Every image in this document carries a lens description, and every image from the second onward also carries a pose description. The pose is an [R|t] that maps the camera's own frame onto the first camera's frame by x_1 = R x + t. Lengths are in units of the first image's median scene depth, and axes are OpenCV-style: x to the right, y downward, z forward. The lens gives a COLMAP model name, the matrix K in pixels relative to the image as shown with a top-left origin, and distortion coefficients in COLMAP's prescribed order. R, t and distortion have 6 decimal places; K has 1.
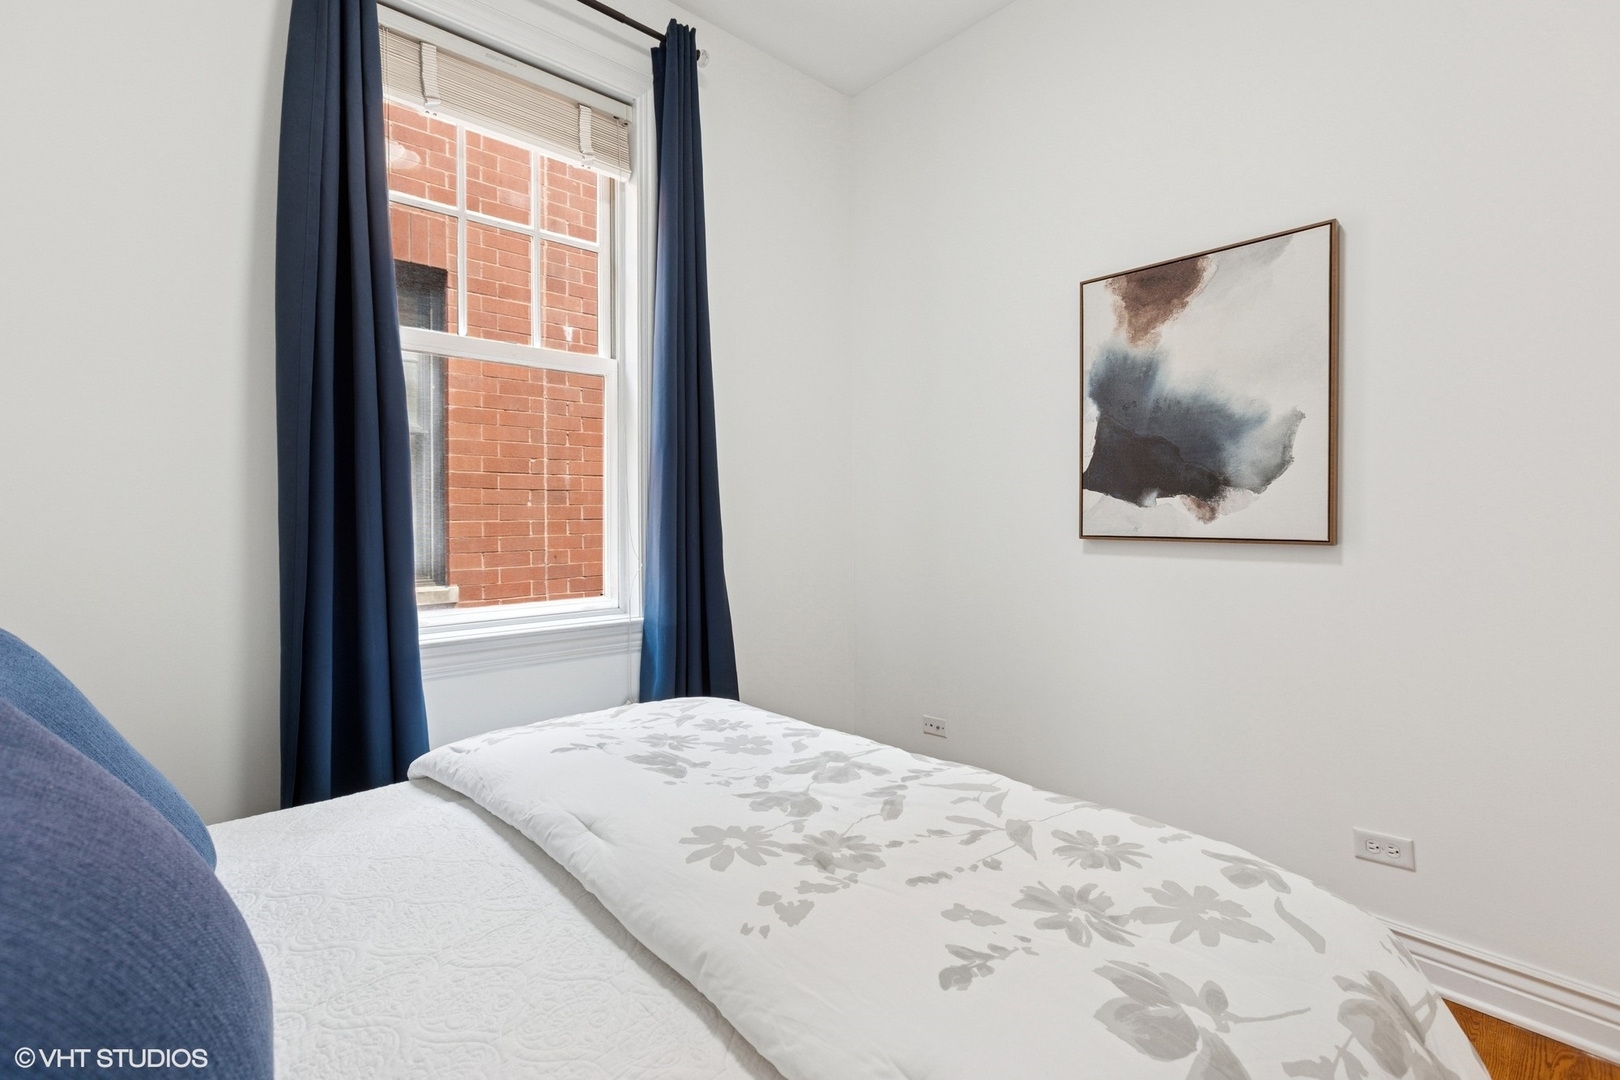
lens RADIAL K [[745.2, 0, 814.5], [0, 745.2, 535.2], [0, 0, 1]] dist [0.000989, -0.002476]
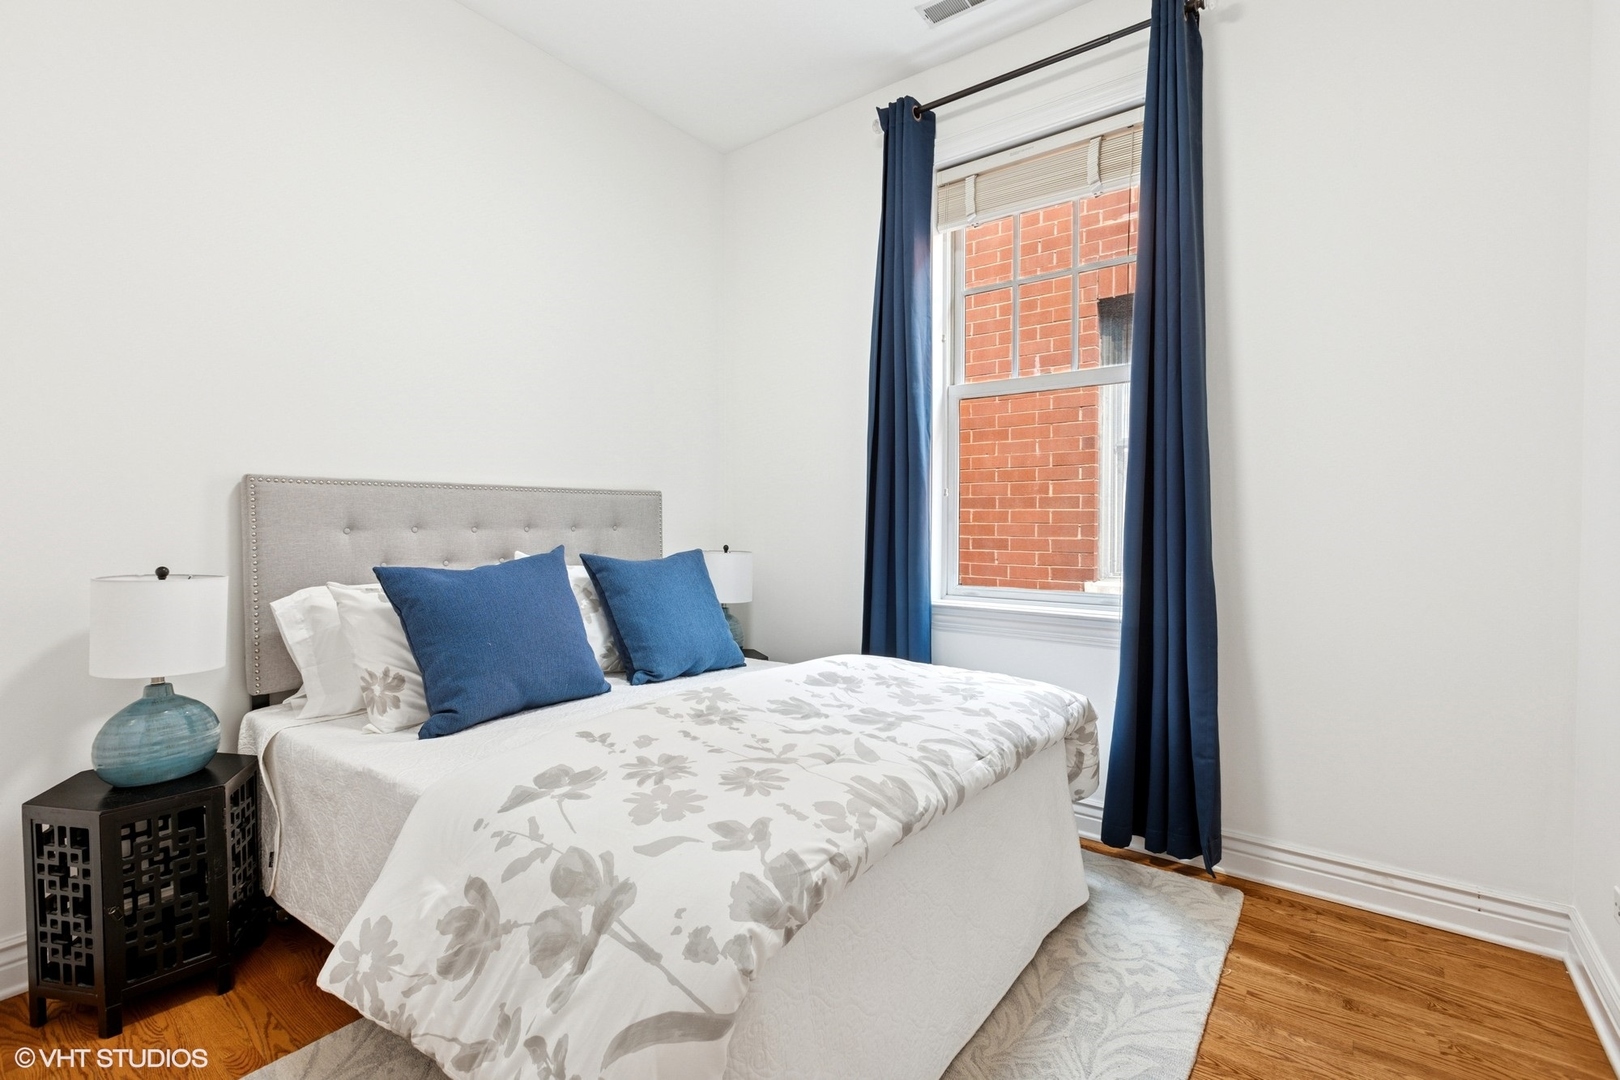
lens RADIAL K [[745.2, 0, 812.9], [0, 745.2, 533.5], [0, 0, 1]] dist [0.000989, -0.002476]
pose [[0.161198, 0.017072, -0.986774, 1.676422], [-0.027024, 0.999552, 0.012879, -0.023090], [0.986552, 0.024590, 0.161587, 0.895810]]
